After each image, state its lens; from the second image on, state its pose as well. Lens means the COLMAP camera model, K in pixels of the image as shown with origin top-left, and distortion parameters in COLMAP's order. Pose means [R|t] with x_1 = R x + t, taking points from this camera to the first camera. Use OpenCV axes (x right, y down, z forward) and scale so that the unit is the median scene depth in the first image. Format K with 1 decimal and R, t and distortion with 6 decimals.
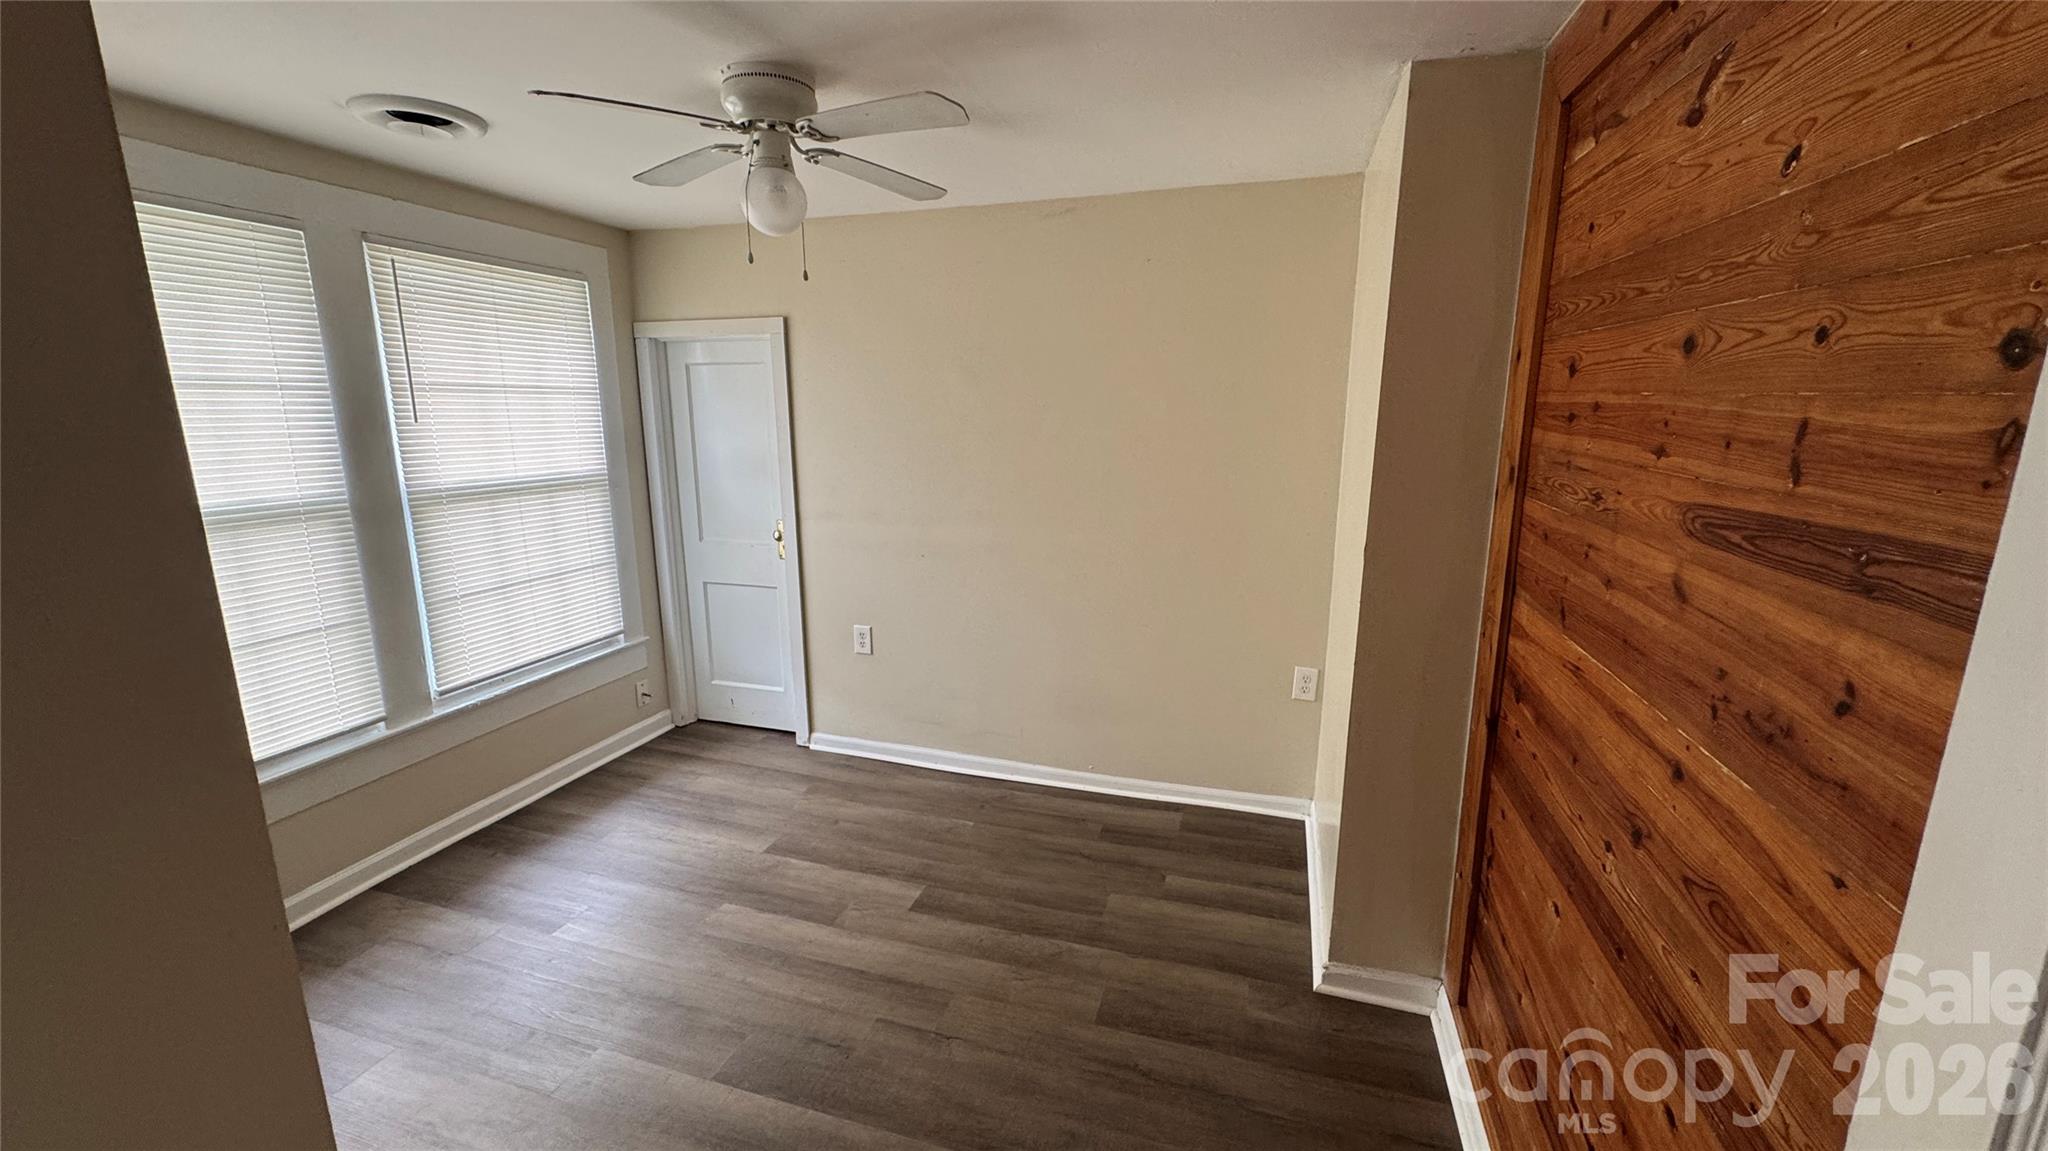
lens RADIAL K [[819.9, 0, 1032.4], [0, 819.9, 581.2], [0, 0, 1]] dist [0.001188, -0.000404]
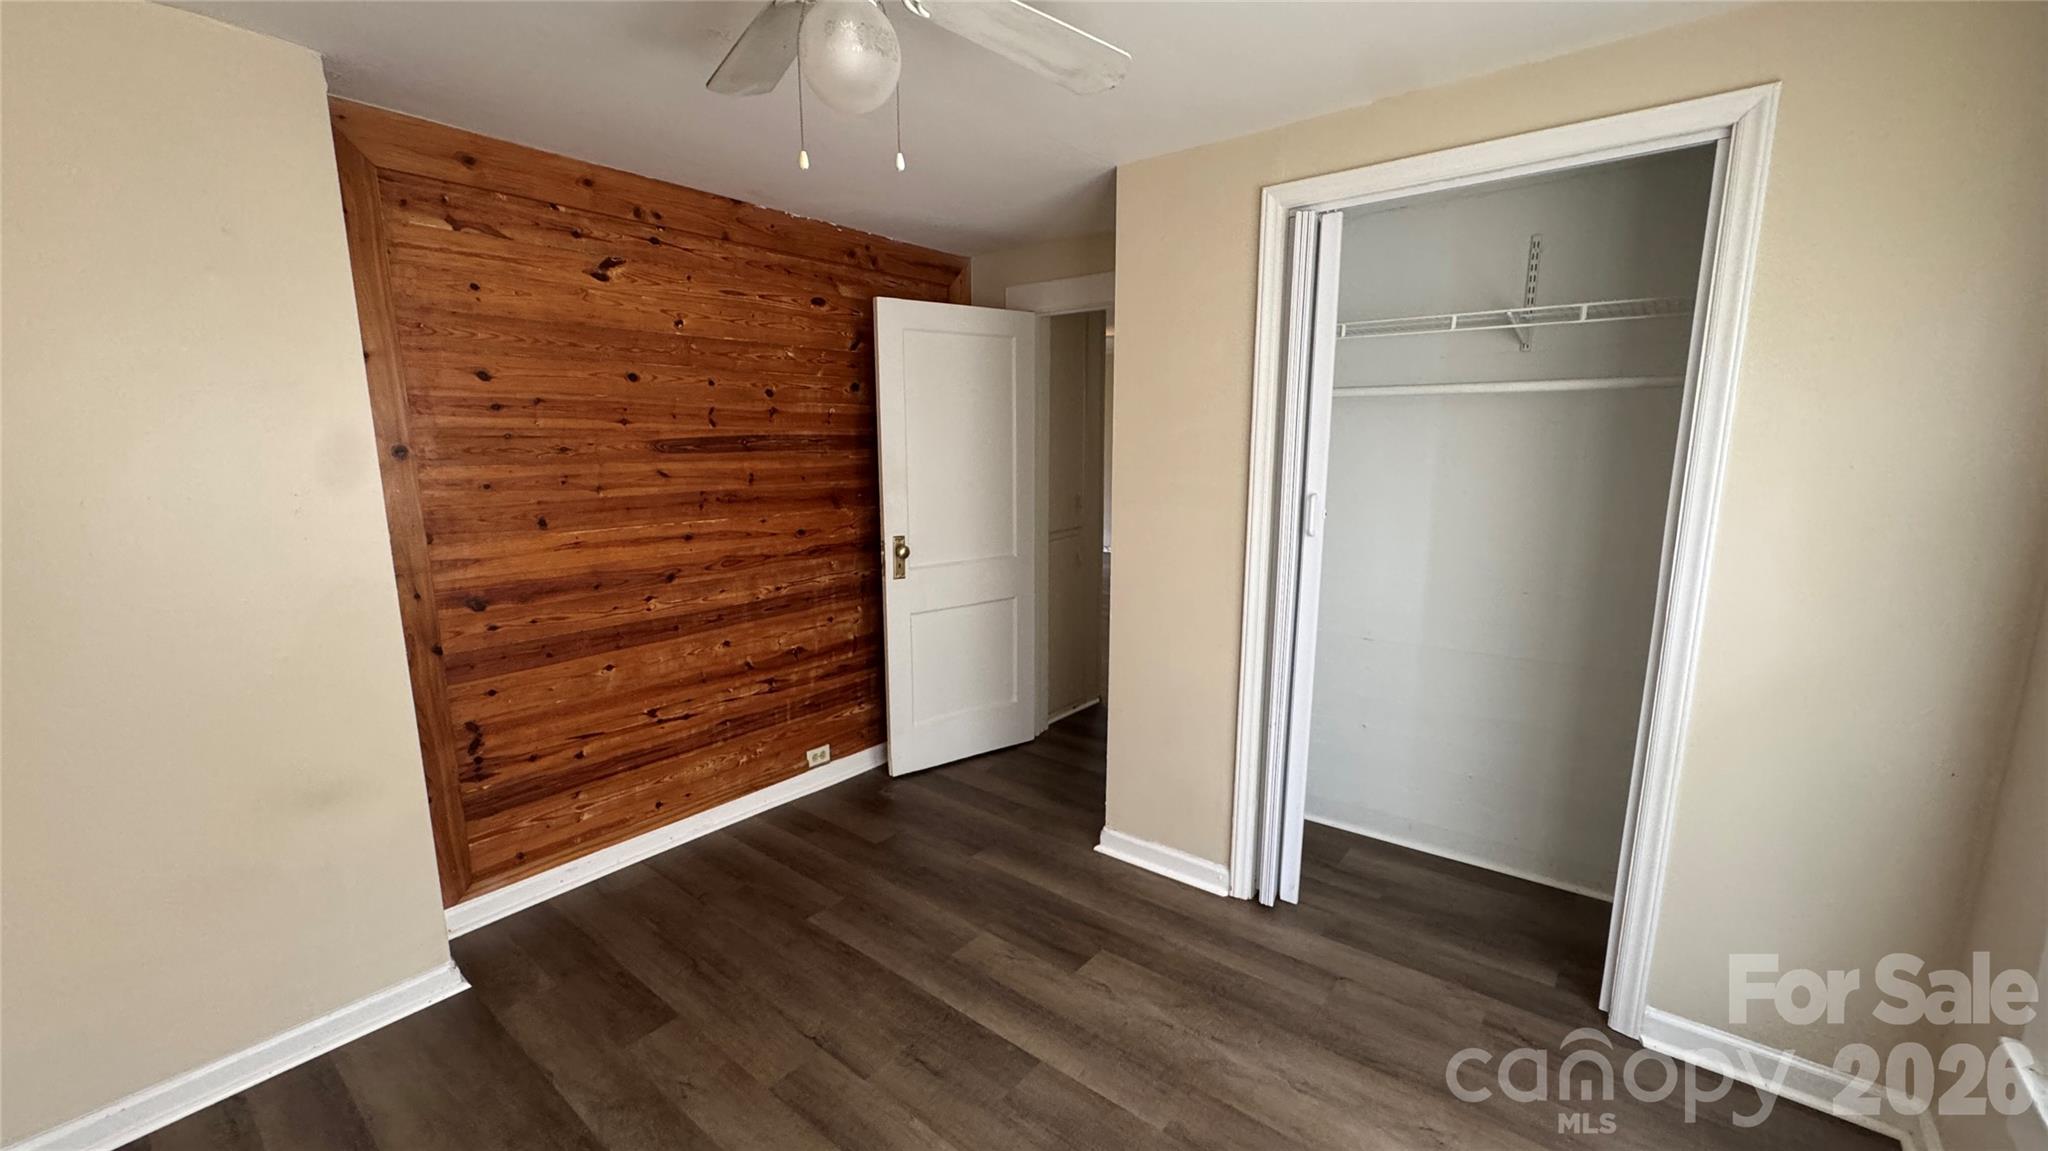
lens RADIAL K [[819.9, 0, 1024.2], [0, 819.9, 571.1], [0, 0, 1]] dist [0.001188, -0.000404]
pose [[-0.921852, -0.060744, 0.382752, -1.210818], [0.088711, 0.928340, 0.360991, -0.513971], [-0.377253, 0.366734, -0.850404, 2.762894]]
